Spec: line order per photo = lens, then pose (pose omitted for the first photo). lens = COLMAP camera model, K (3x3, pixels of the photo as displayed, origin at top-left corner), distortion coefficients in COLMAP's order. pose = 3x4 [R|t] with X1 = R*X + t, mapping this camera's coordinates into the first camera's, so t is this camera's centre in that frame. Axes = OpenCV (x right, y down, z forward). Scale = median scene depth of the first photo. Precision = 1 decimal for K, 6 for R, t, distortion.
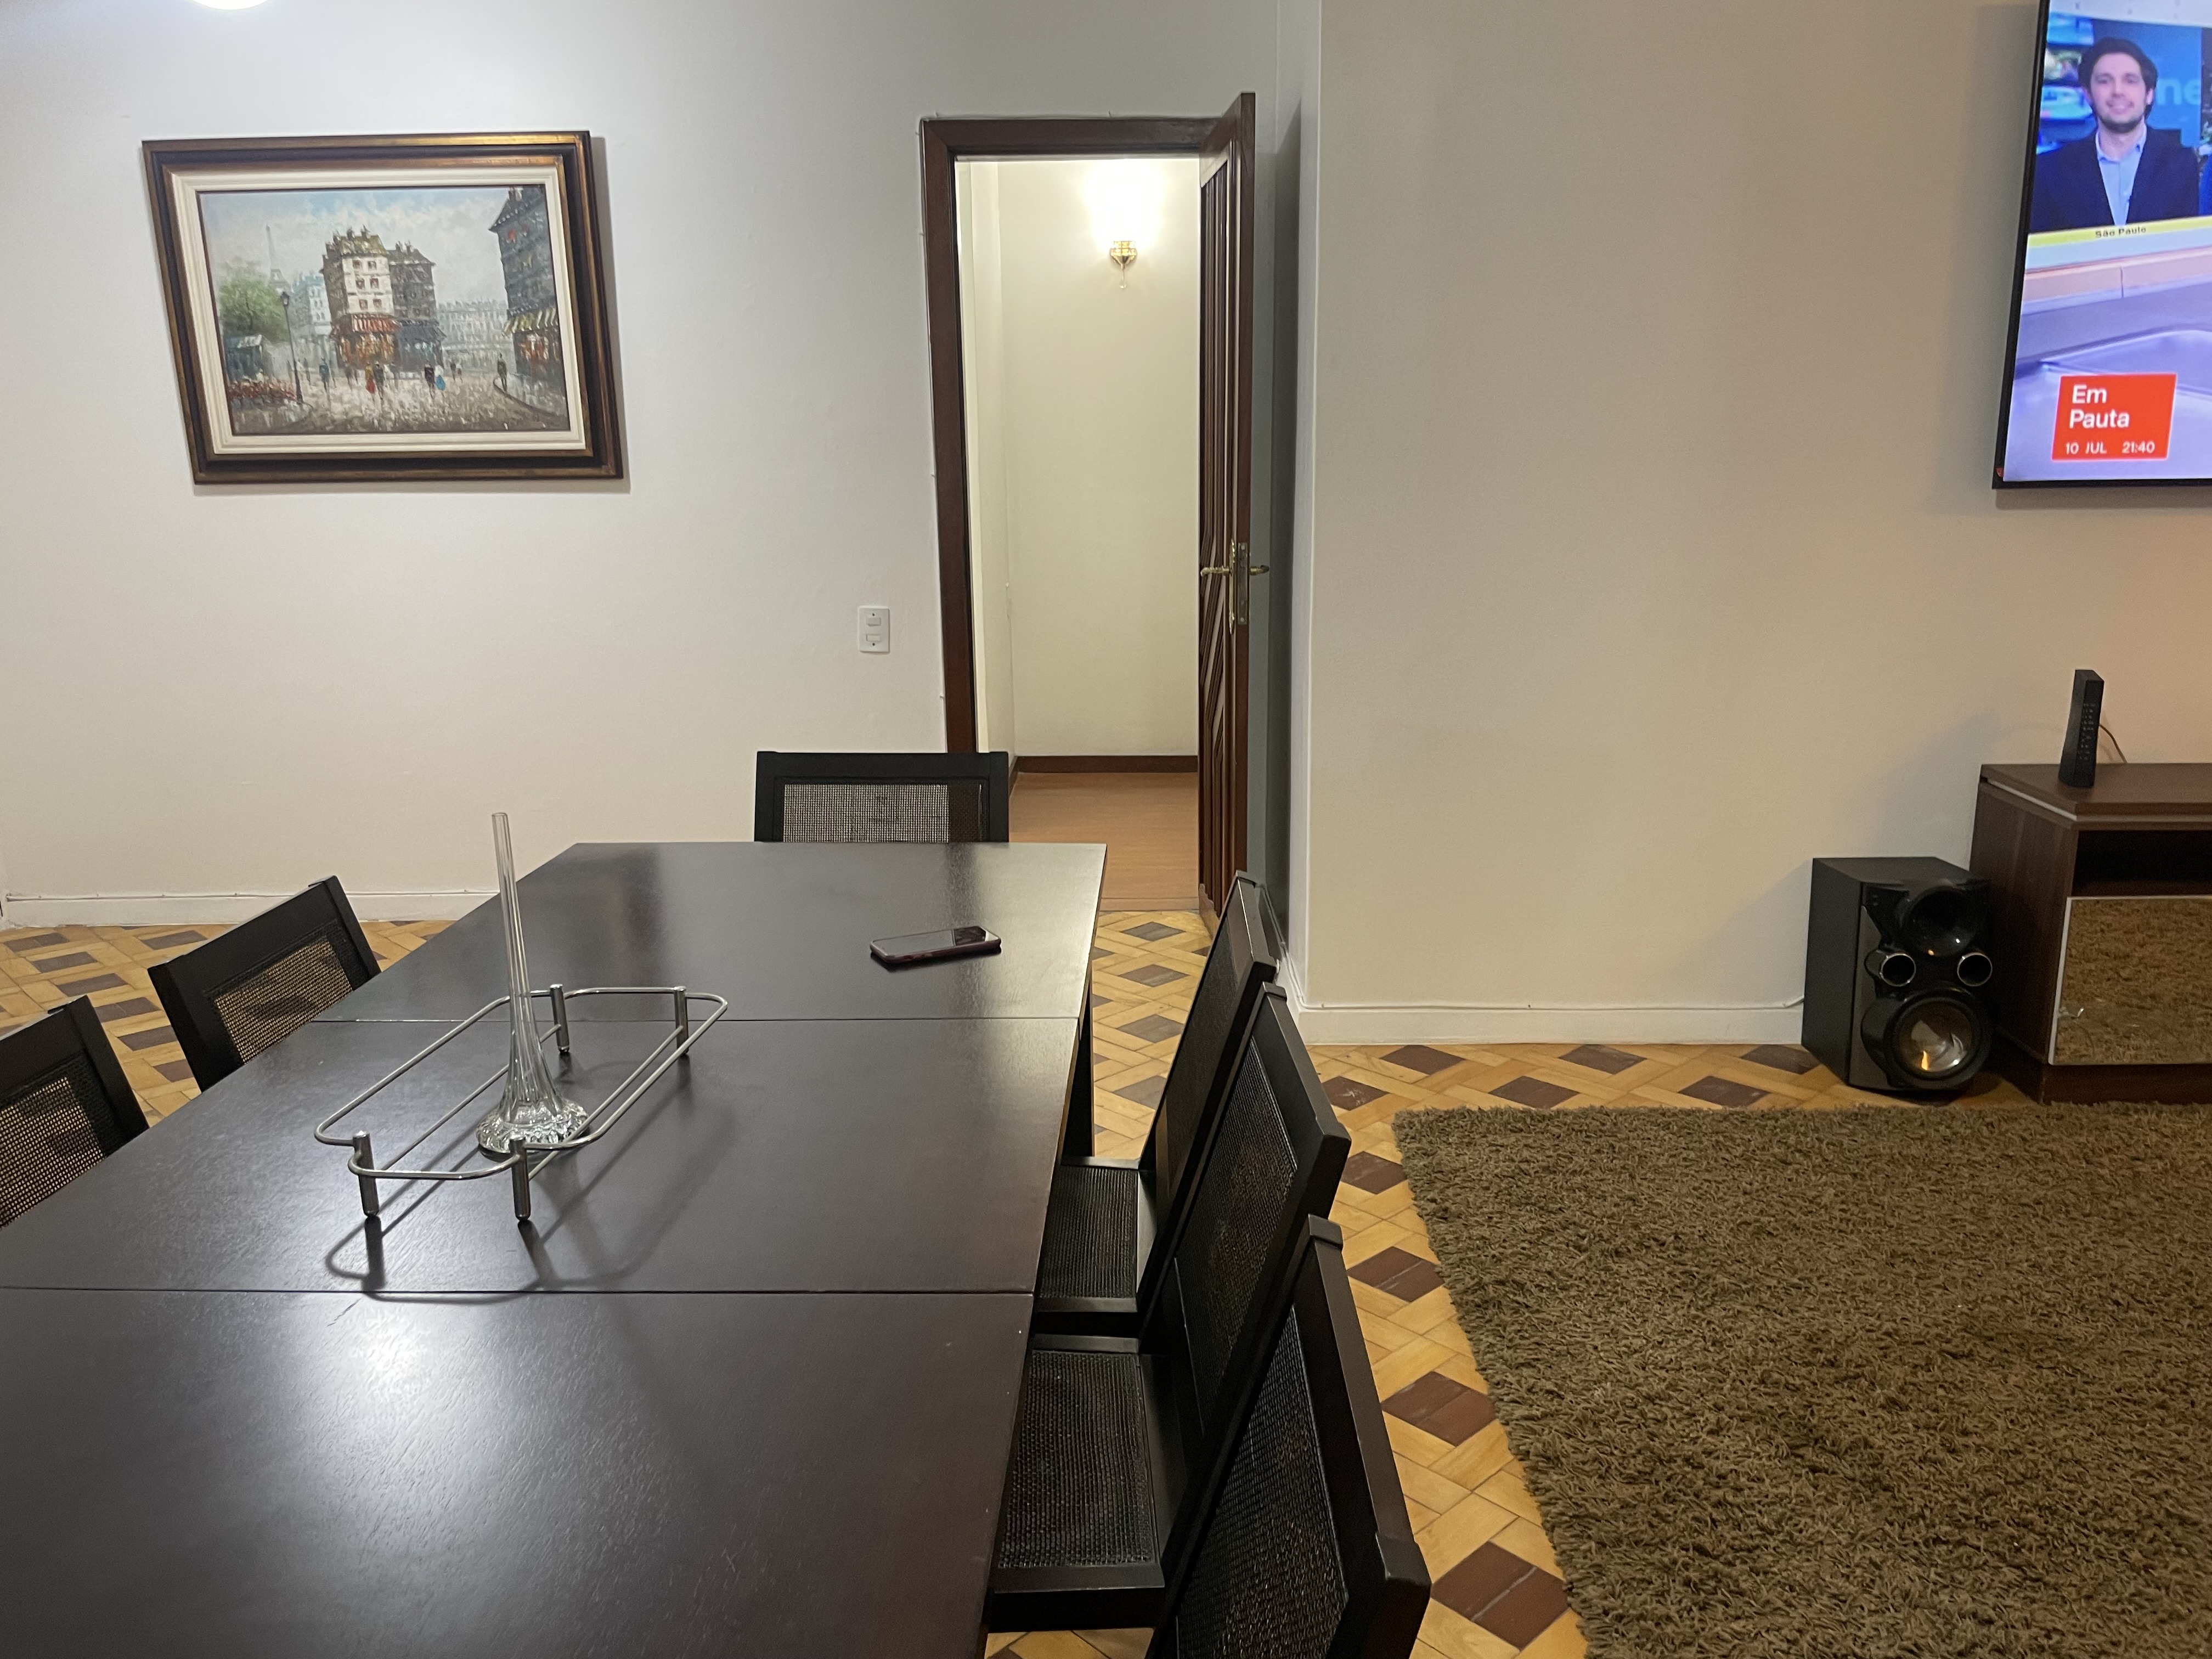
lens RADIAL K [[1691.2, 0, 1098.2], [0, 1691.2, 847.8], [0, 0, 1]] dist [0.082065, -0.114112]
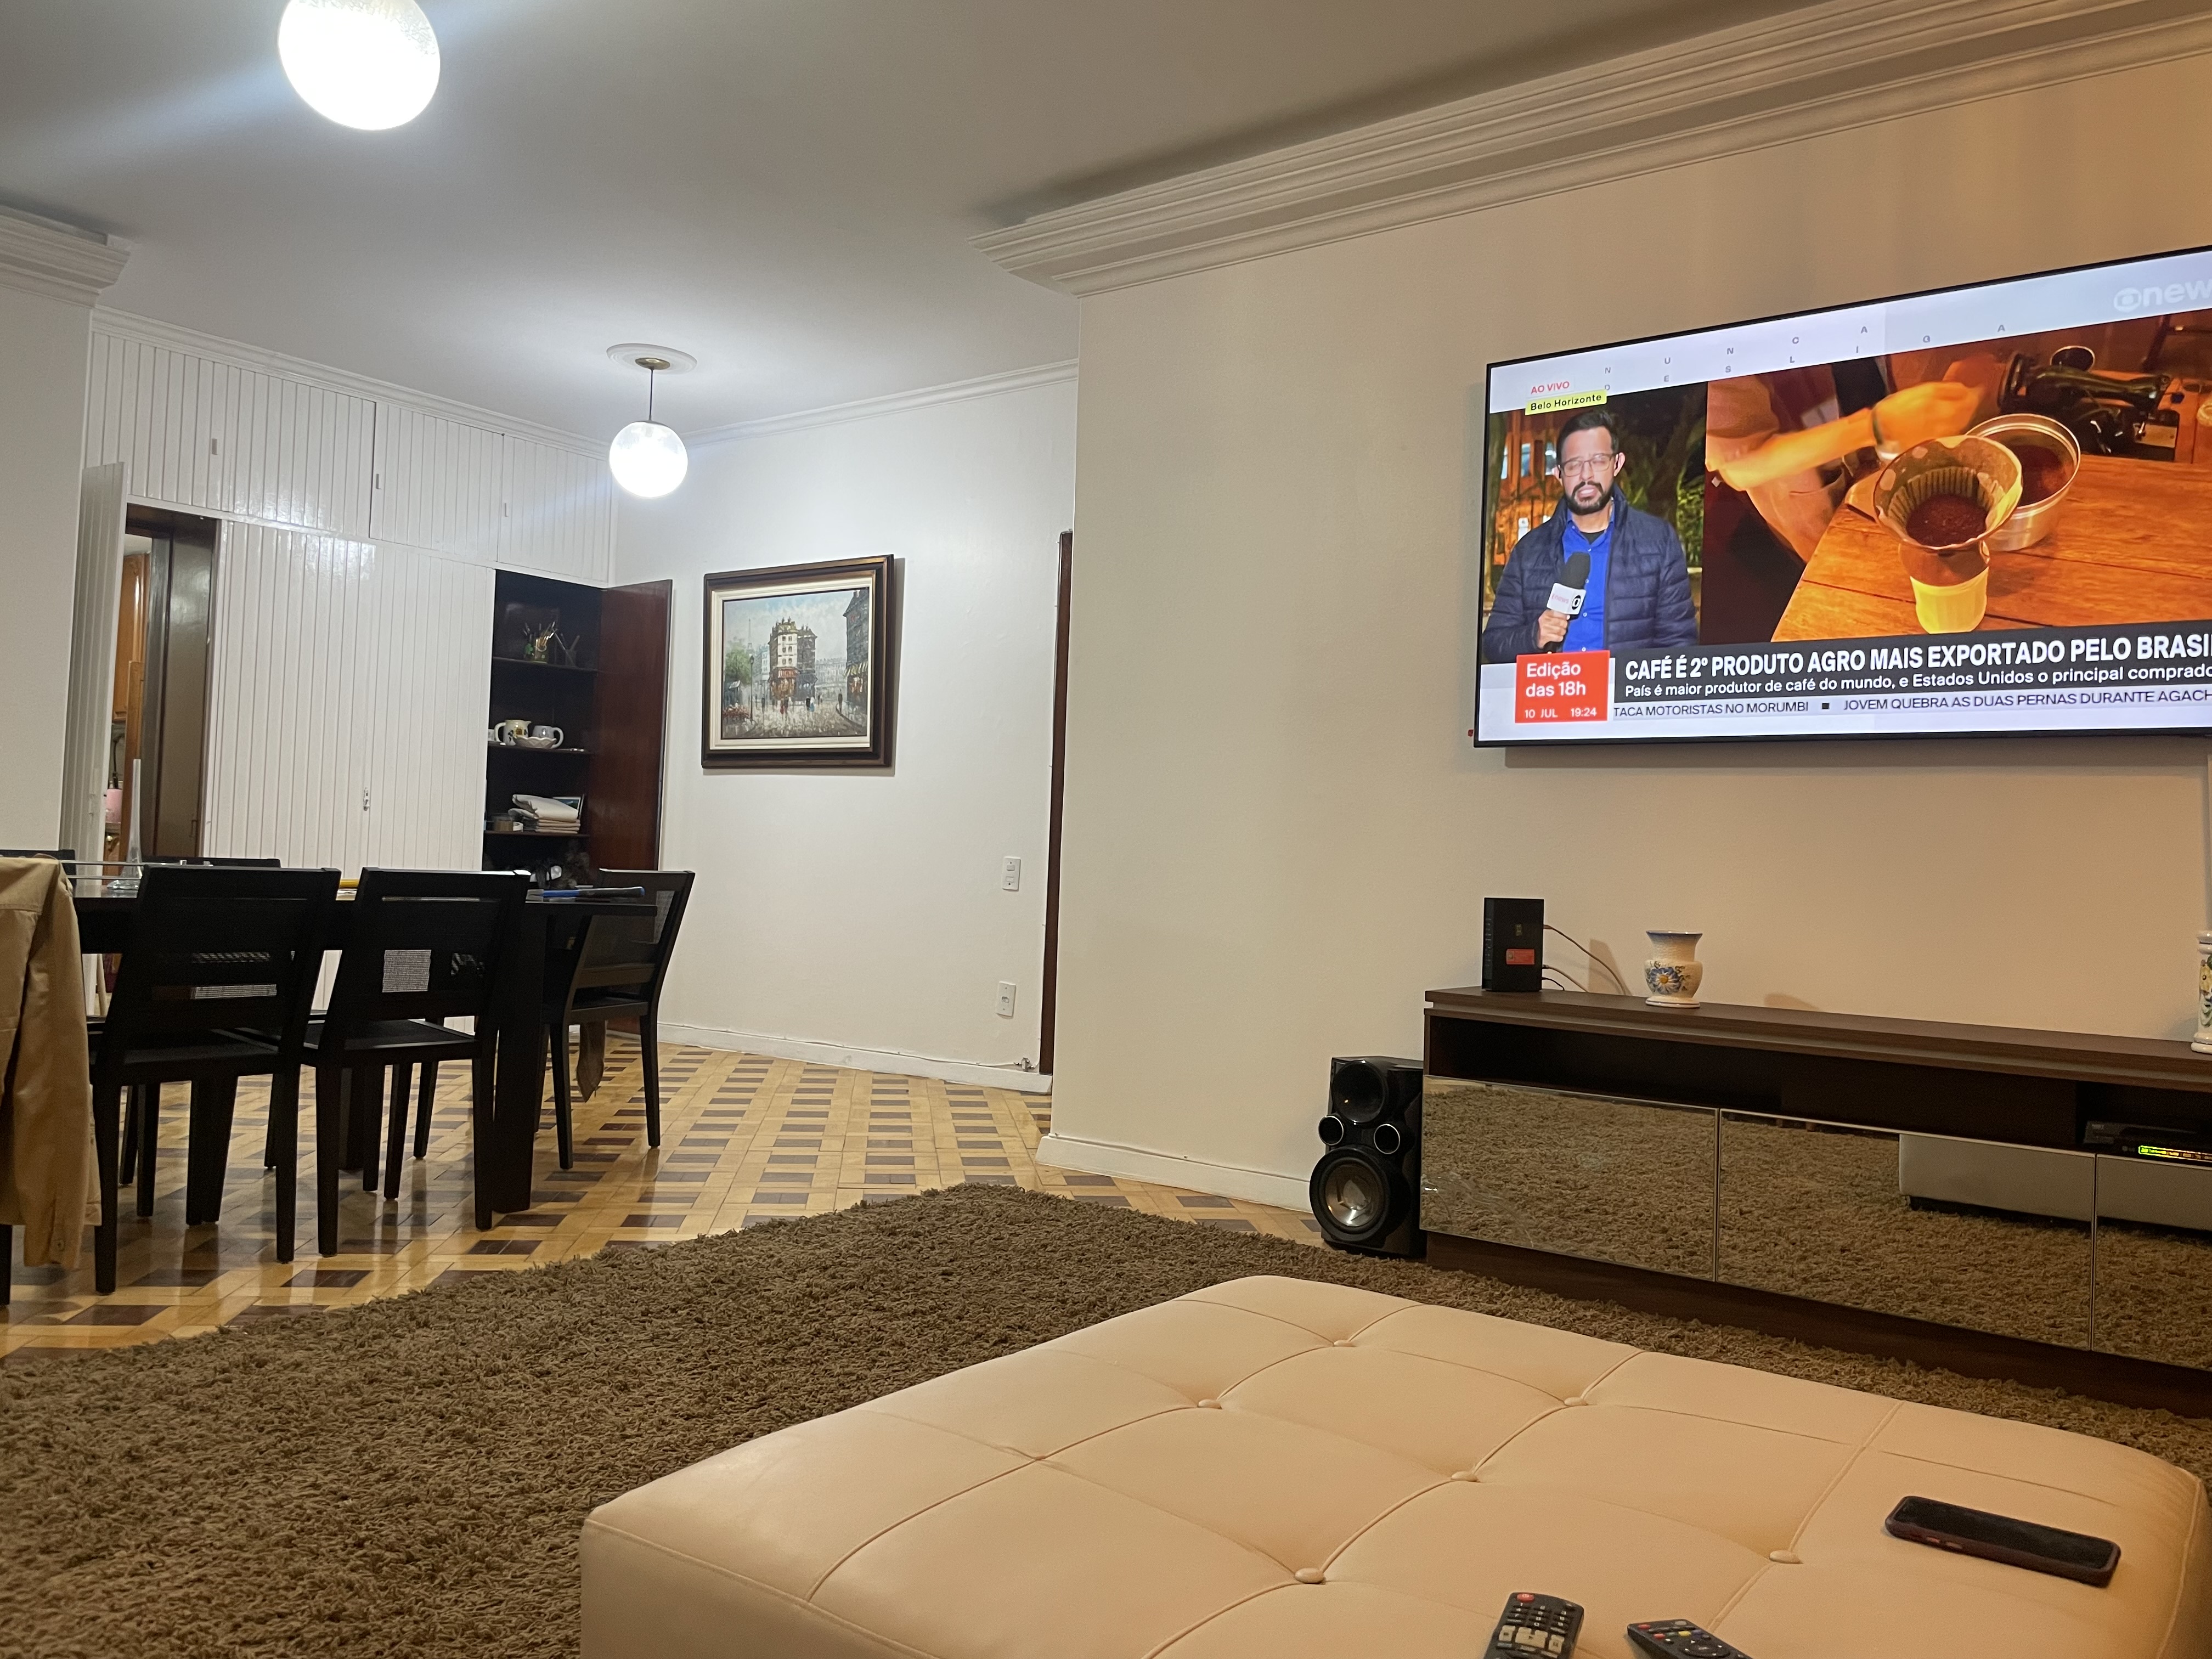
lens RADIAL K [[1691.2, 0, 1105.2], [0, 1691.2, 813.8], [0, 0, 1]] dist [0.082065, -0.114112]
pose [[0.806526, 0.030012, -0.590436, 0.791698], [-0.189376, 0.959201, -0.209929, 0.105393], [0.560047, 0.281128, 0.779304, -0.049189]]
